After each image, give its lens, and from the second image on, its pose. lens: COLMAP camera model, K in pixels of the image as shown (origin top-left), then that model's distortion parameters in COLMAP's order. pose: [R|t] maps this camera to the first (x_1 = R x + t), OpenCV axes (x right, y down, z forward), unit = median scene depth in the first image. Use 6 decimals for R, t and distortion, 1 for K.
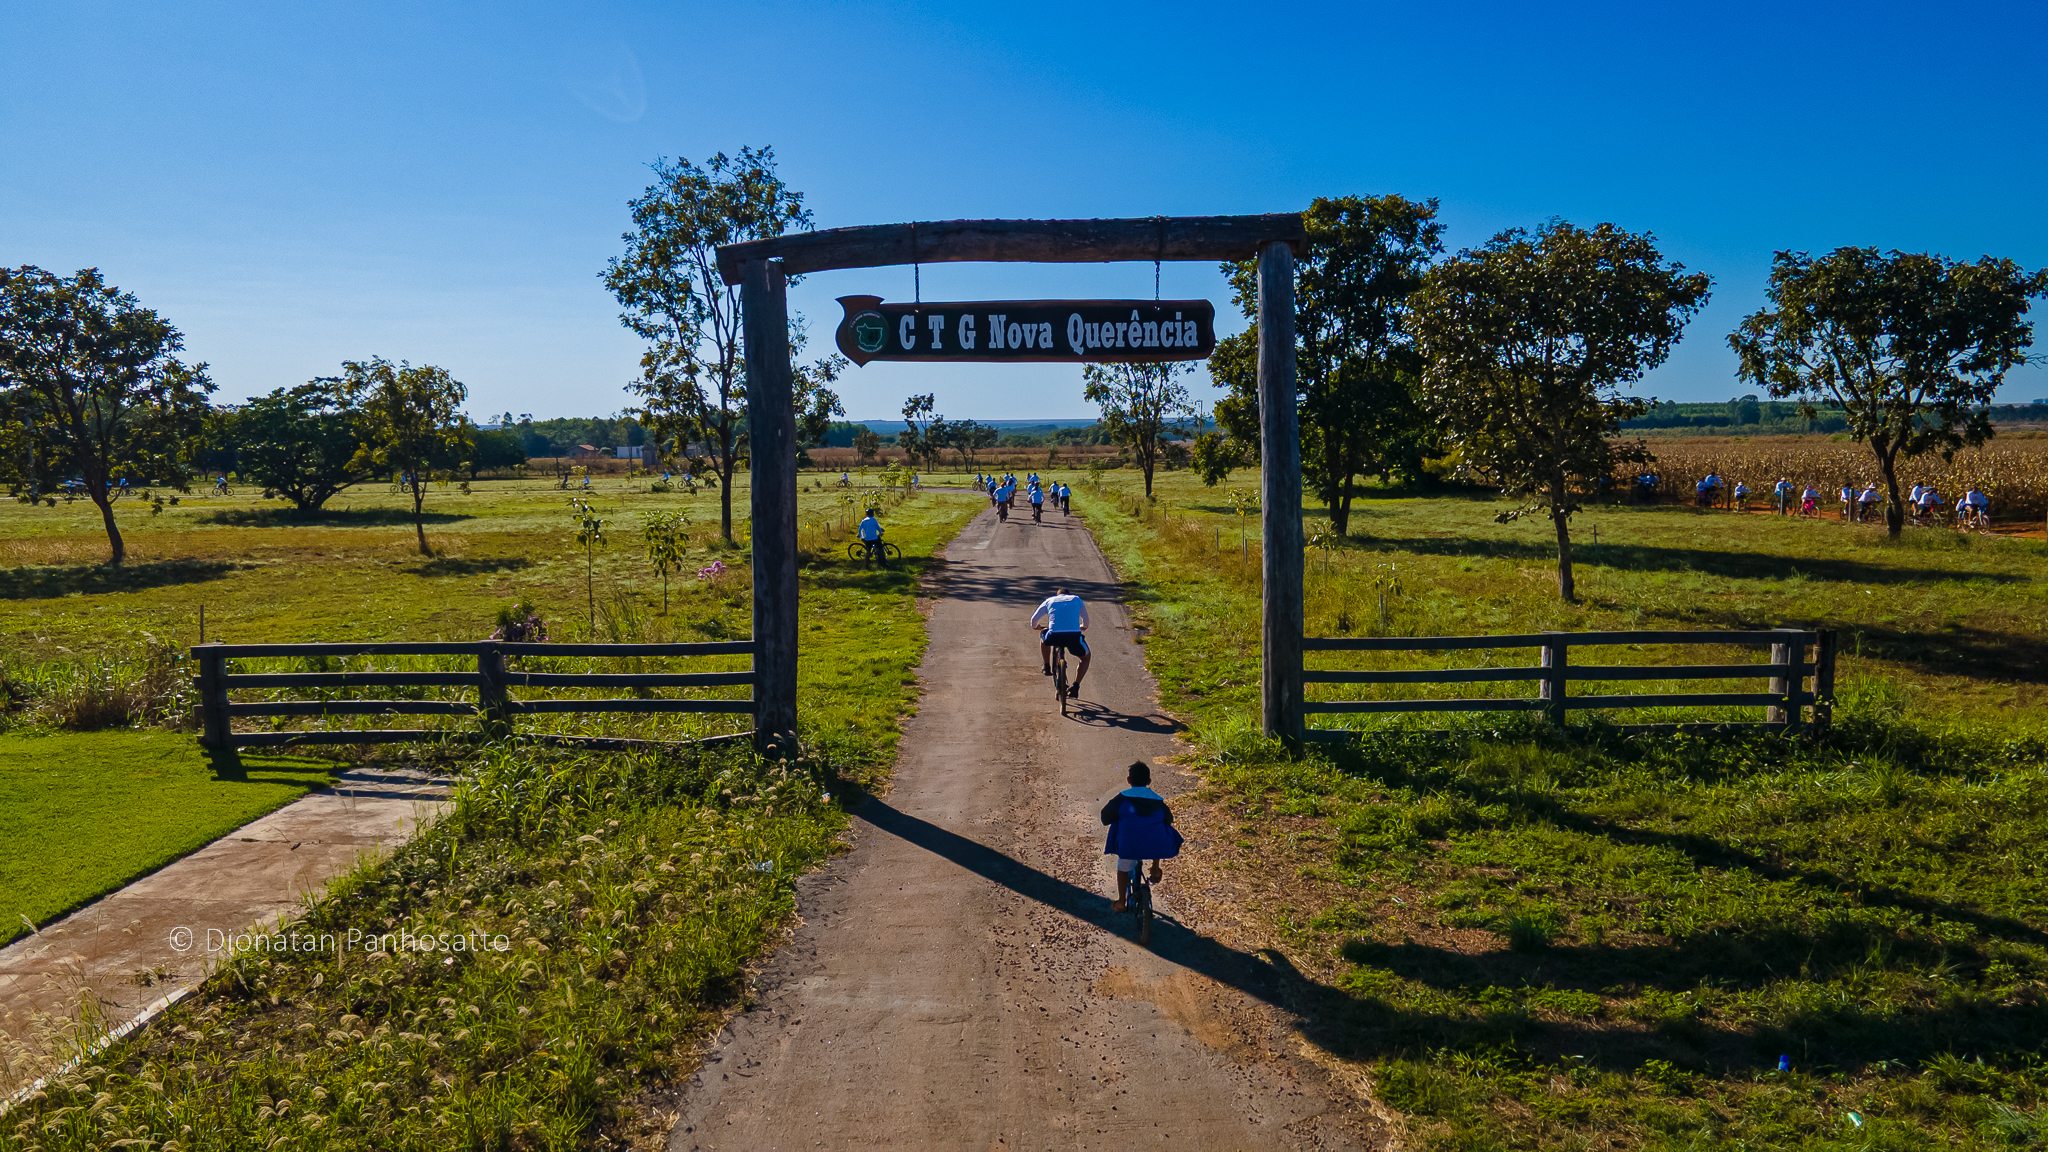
lens RADIAL K [[1478.9, 0, 1013.3], [0, 1478.9, 574.9], [0, 0, 1]] dist [0.020630, 0.045423]
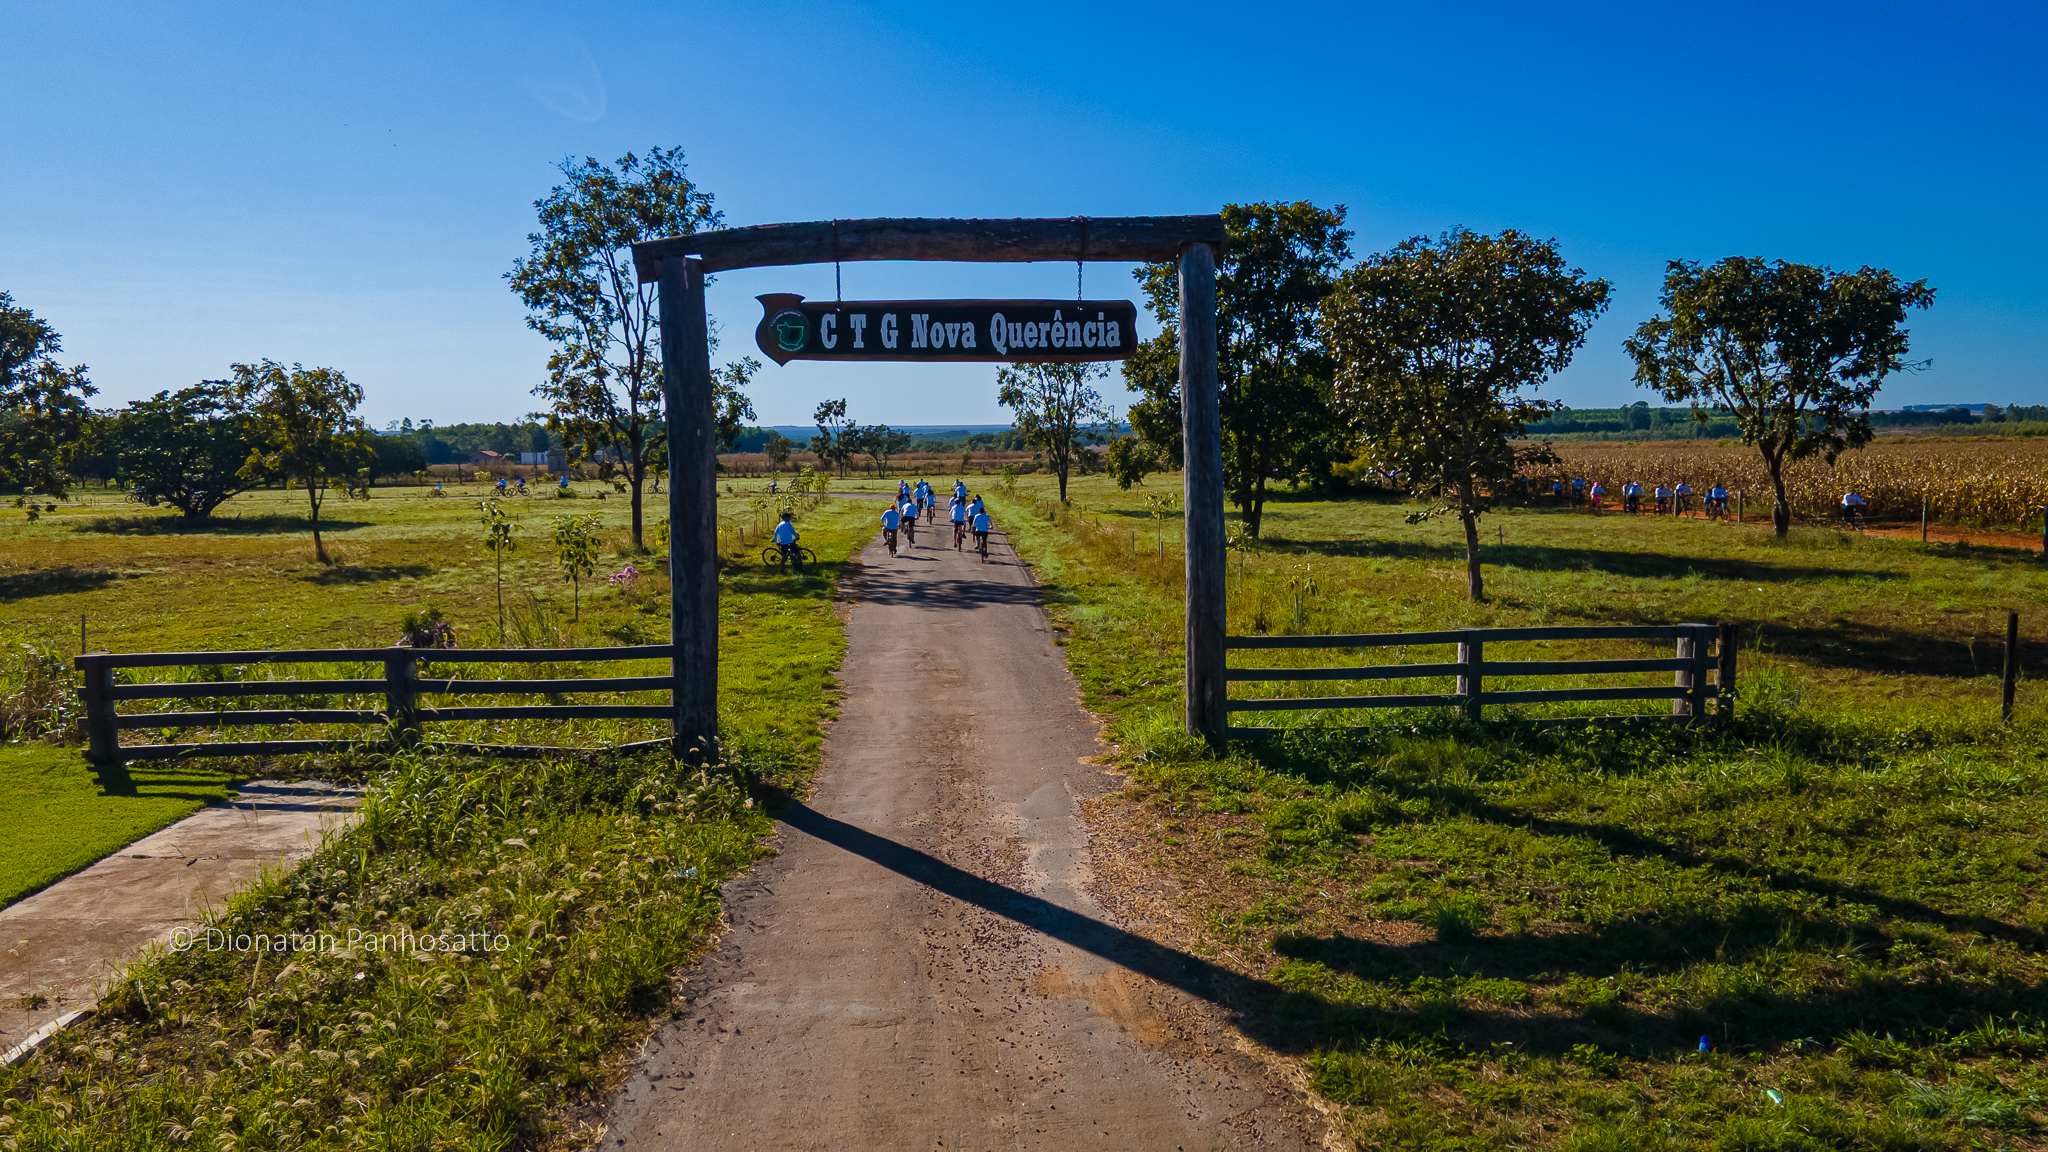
lens RADIAL K [[1478.9, 0, 1013.3], [0, 1478.9, 574.9], [0, 0, 1]] dist [0.020630, 0.045423]
pose [[0.998249, -0.006162, 0.058829, -0.007414], [0.006383, 0.999973, -0.003563, 0.003297], [-0.058806, 0.003932, 0.998262, 0.004689]]
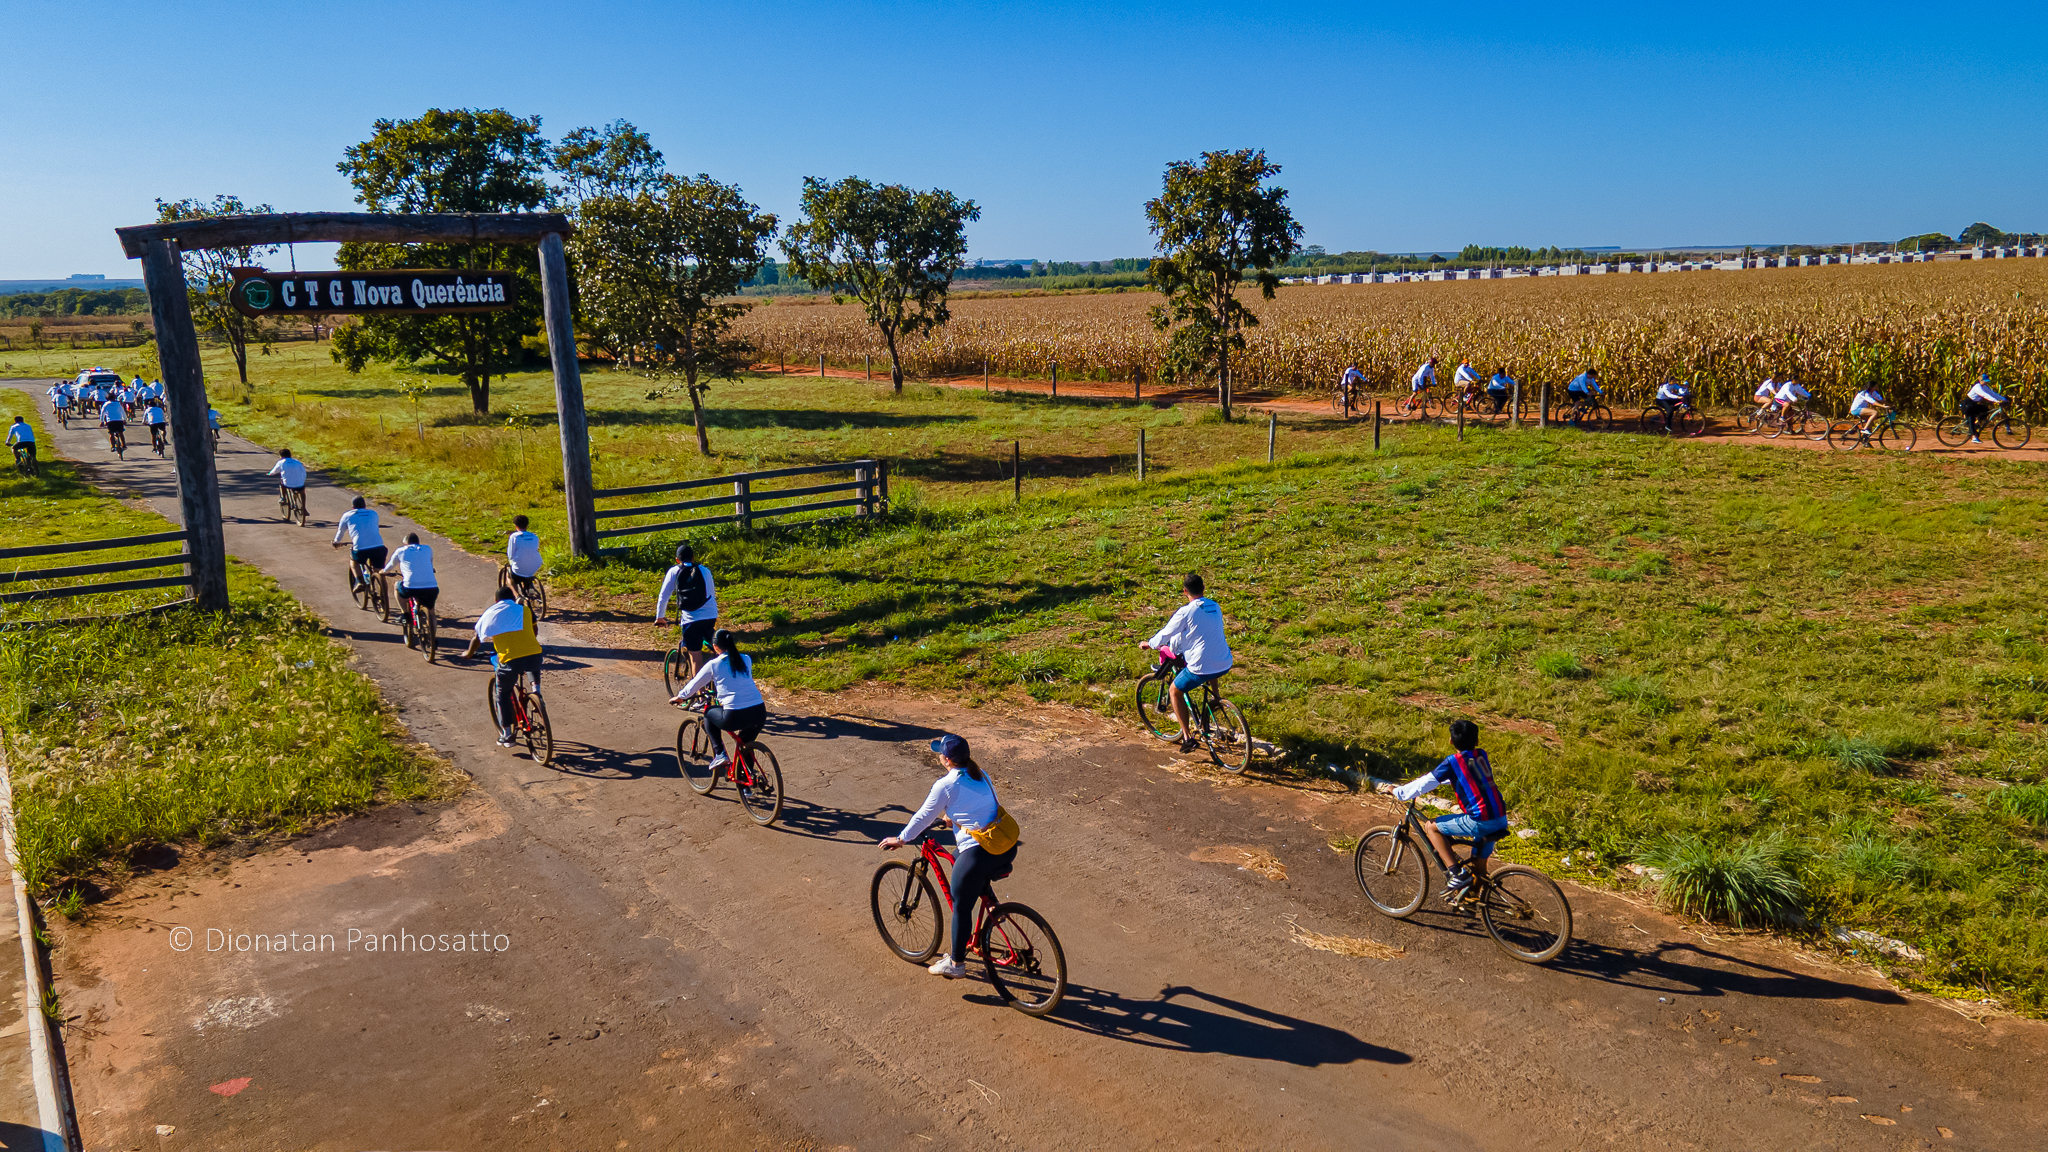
lens RADIAL K [[1478.9, 0, 1013.3], [0, 1478.9, 574.9], [0, 0, 1]] dist [0.020630, 0.045423]
pose [[0.815653, -0.122985, 0.565318, -0.330856], [0.070774, 0.991016, 0.113481, -0.014668], [-0.574196, -0.052552, 0.817029, -0.519740]]
